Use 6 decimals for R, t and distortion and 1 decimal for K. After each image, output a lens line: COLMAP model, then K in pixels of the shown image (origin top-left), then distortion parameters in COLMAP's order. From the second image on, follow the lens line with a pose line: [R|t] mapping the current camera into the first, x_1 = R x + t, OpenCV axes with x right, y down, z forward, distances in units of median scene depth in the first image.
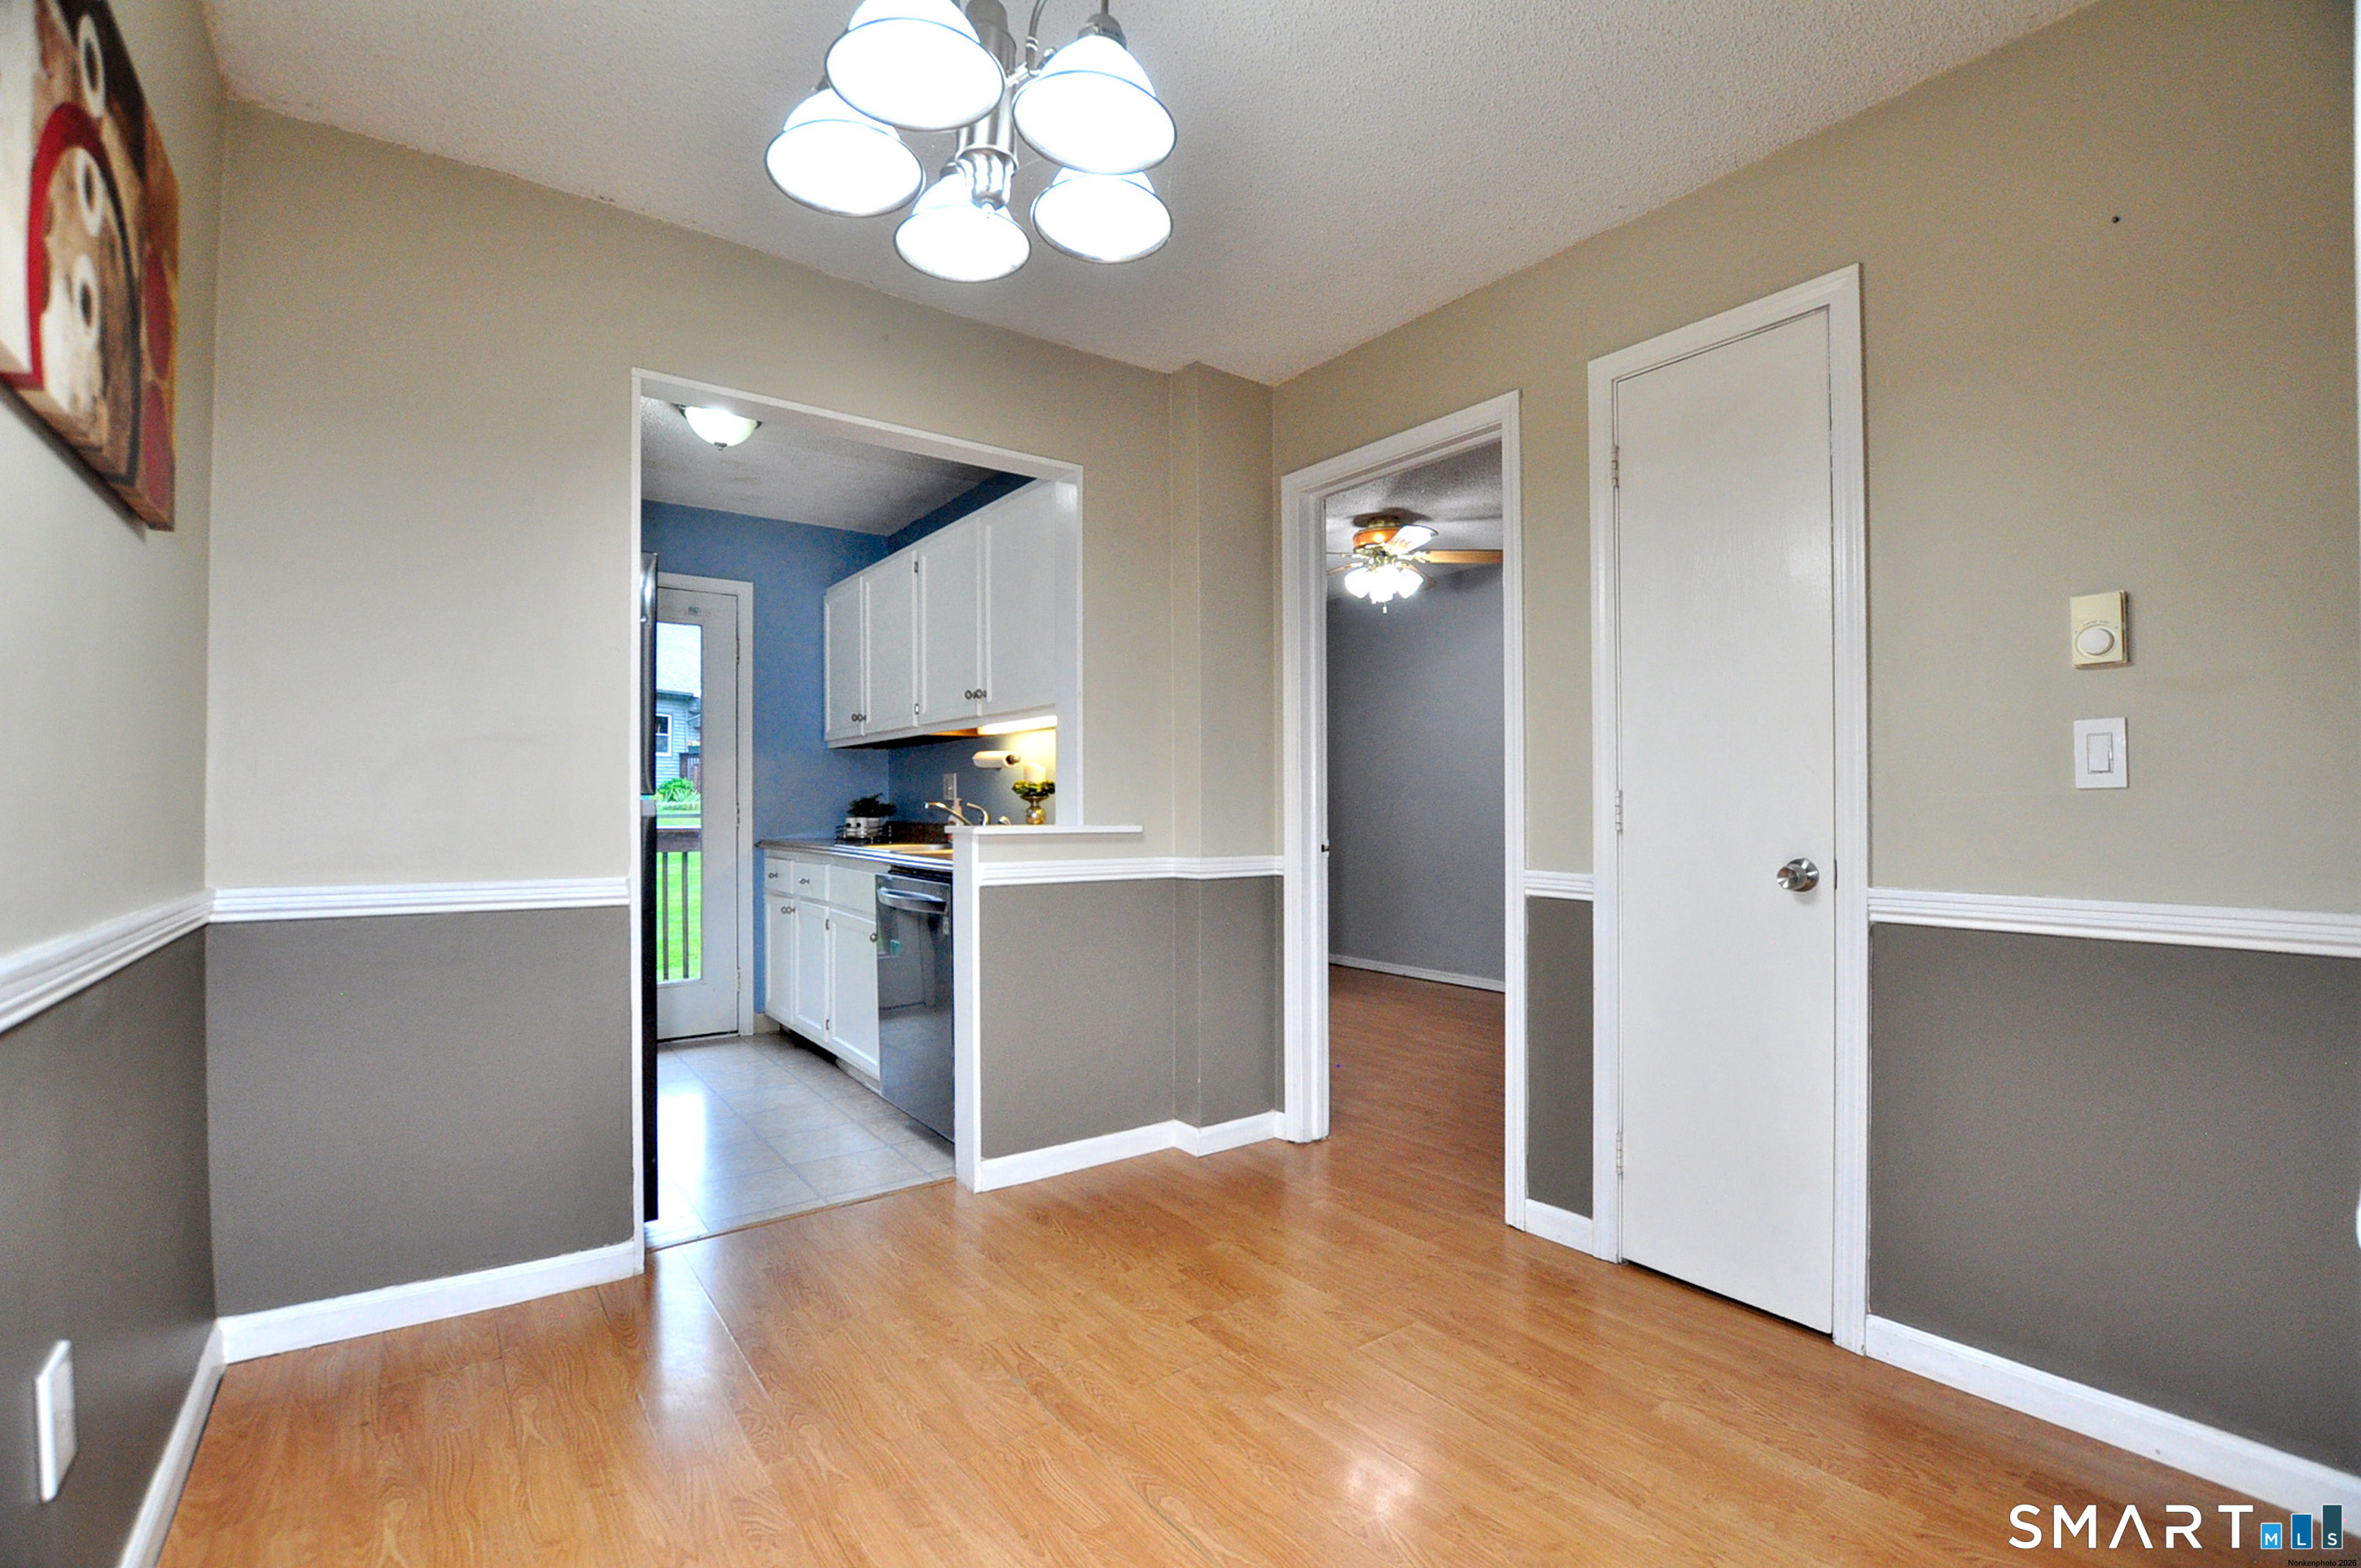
lens RADIAL K [[1029.7, 0, 1187.9], [0, 1029.7, 804.5], [0, 0, 1]] dist [-0.027576, 0.000735]
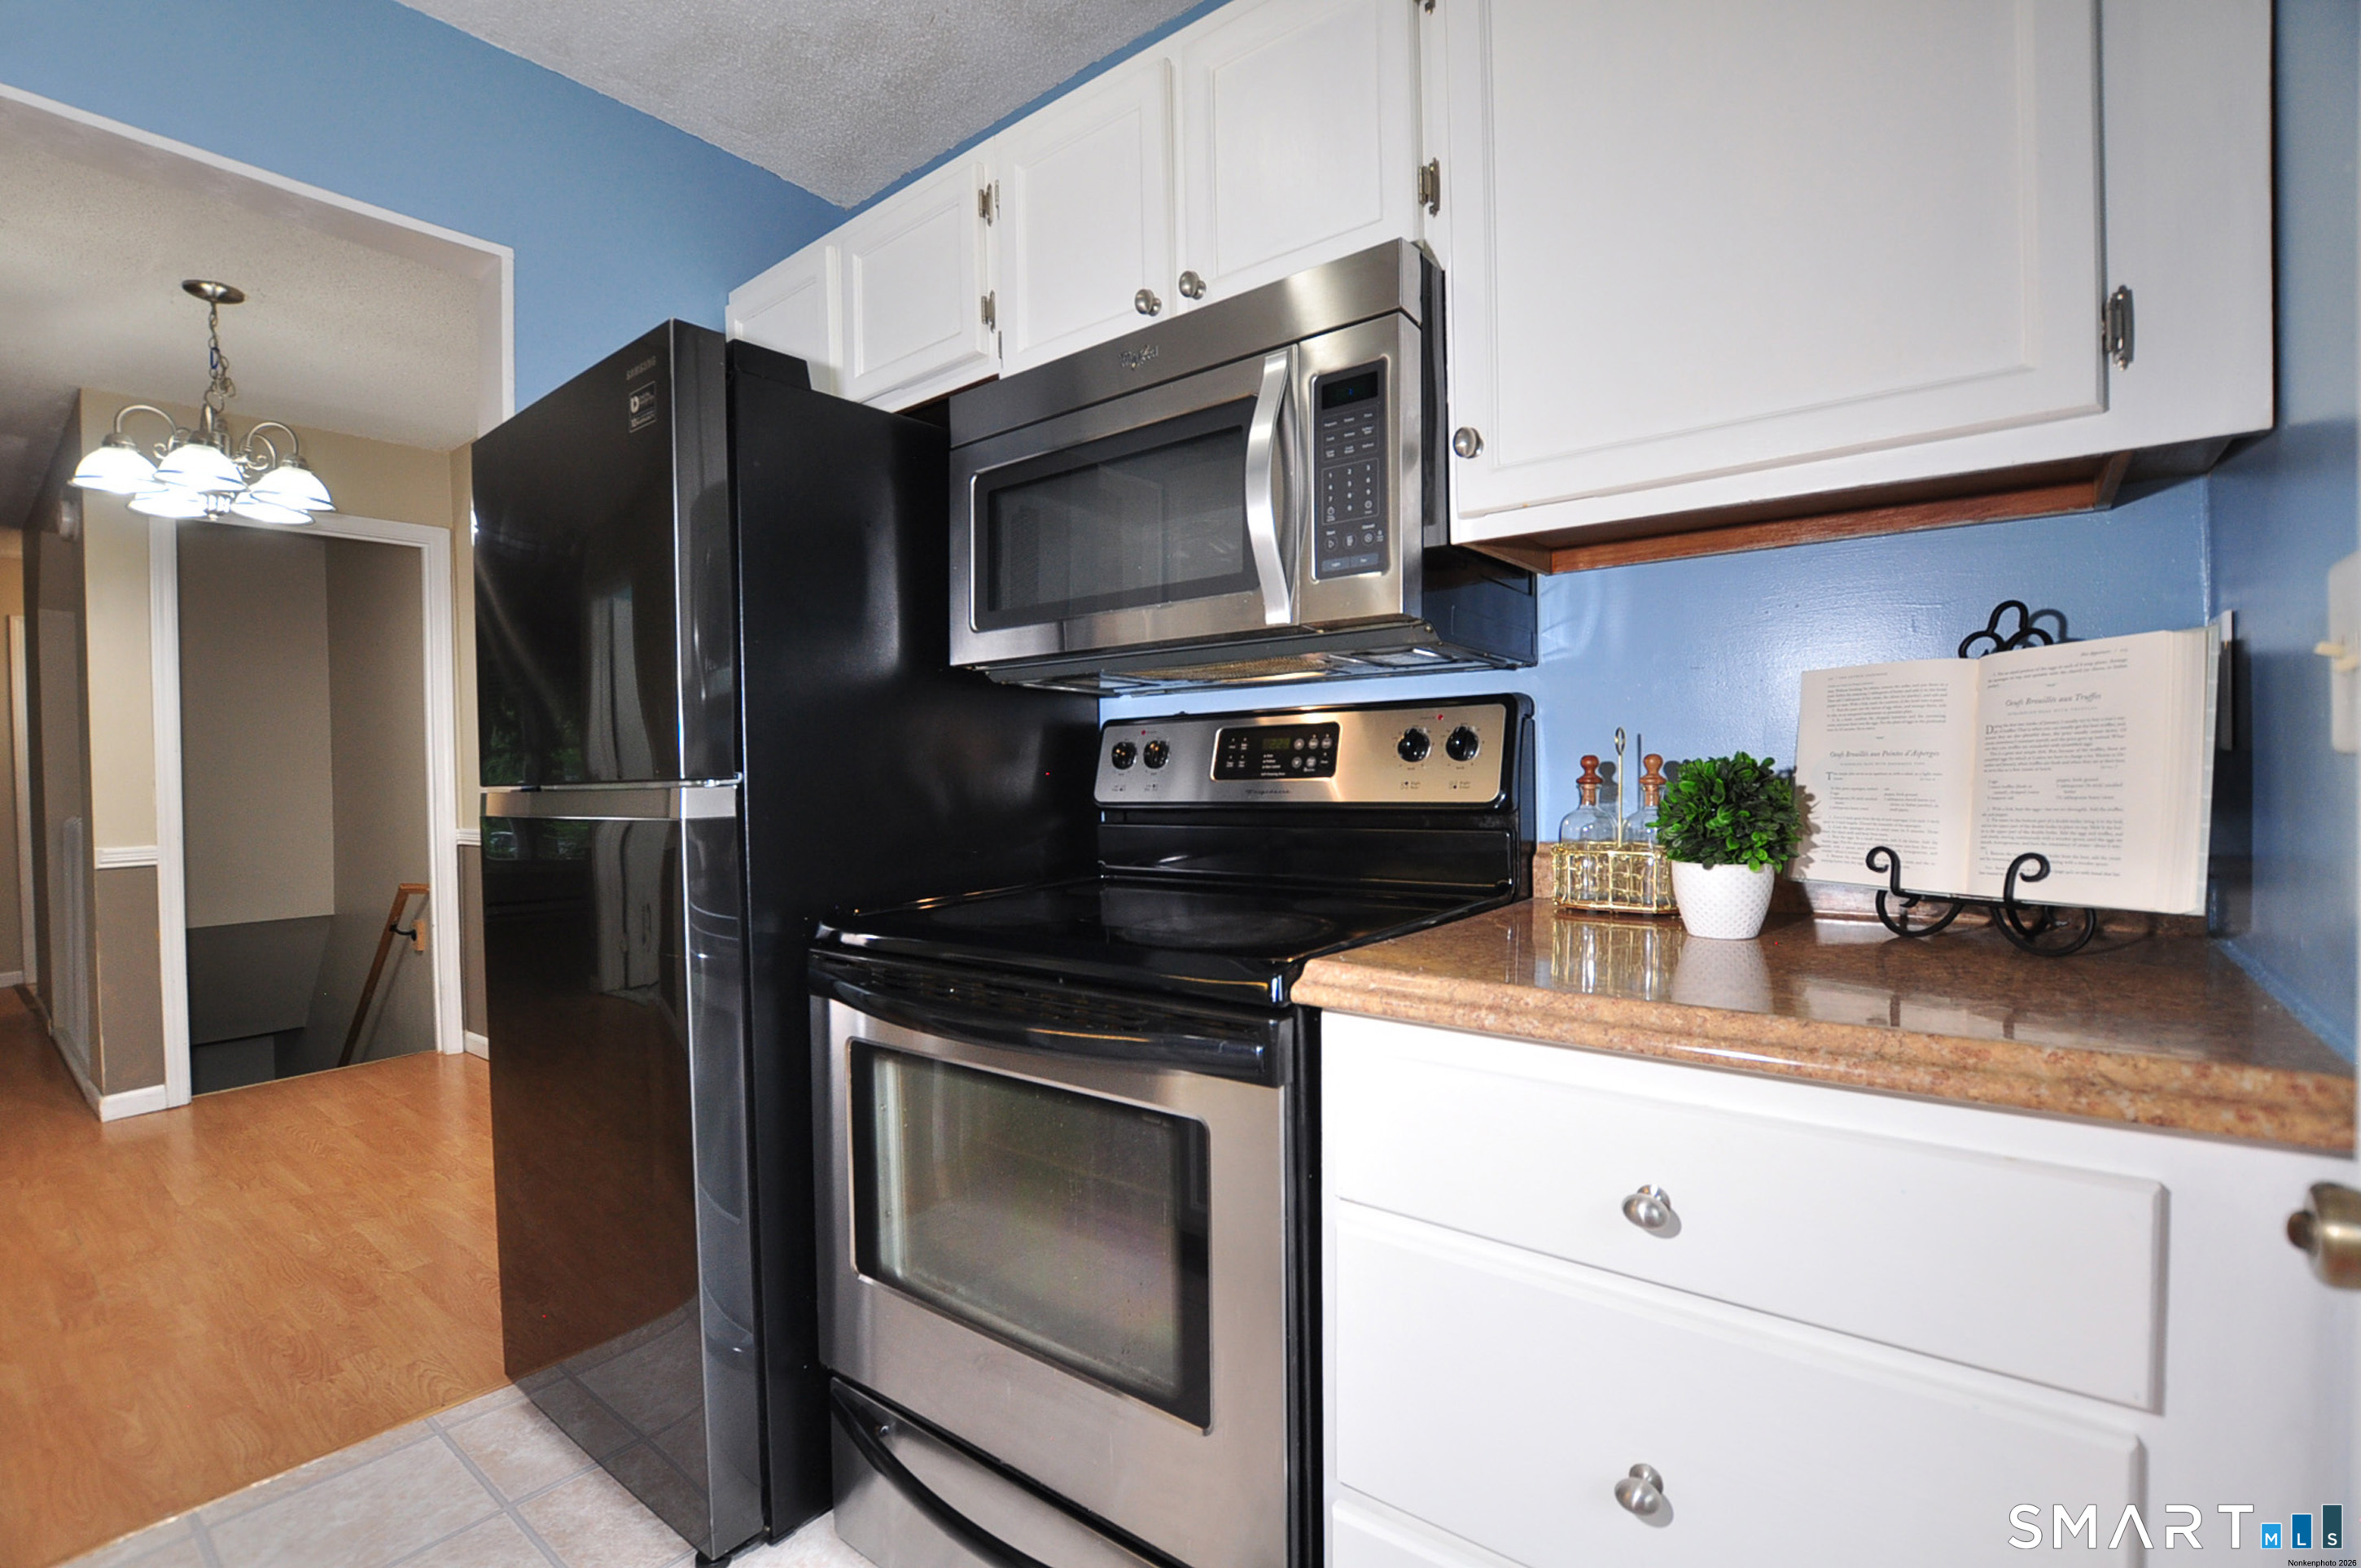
lens RADIAL K [[1040.6, 0, 1205.9], [0, 1040.6, 832.6], [0, 0, 1]] dist [-0.025791, 0.000374]
pose [[-0.964606, 0.039575, -0.260708, -0.805987], [0.024527, 0.997853, 0.060723, -0.008448], [0.262551, 0.052180, -0.963506, 1.751970]]
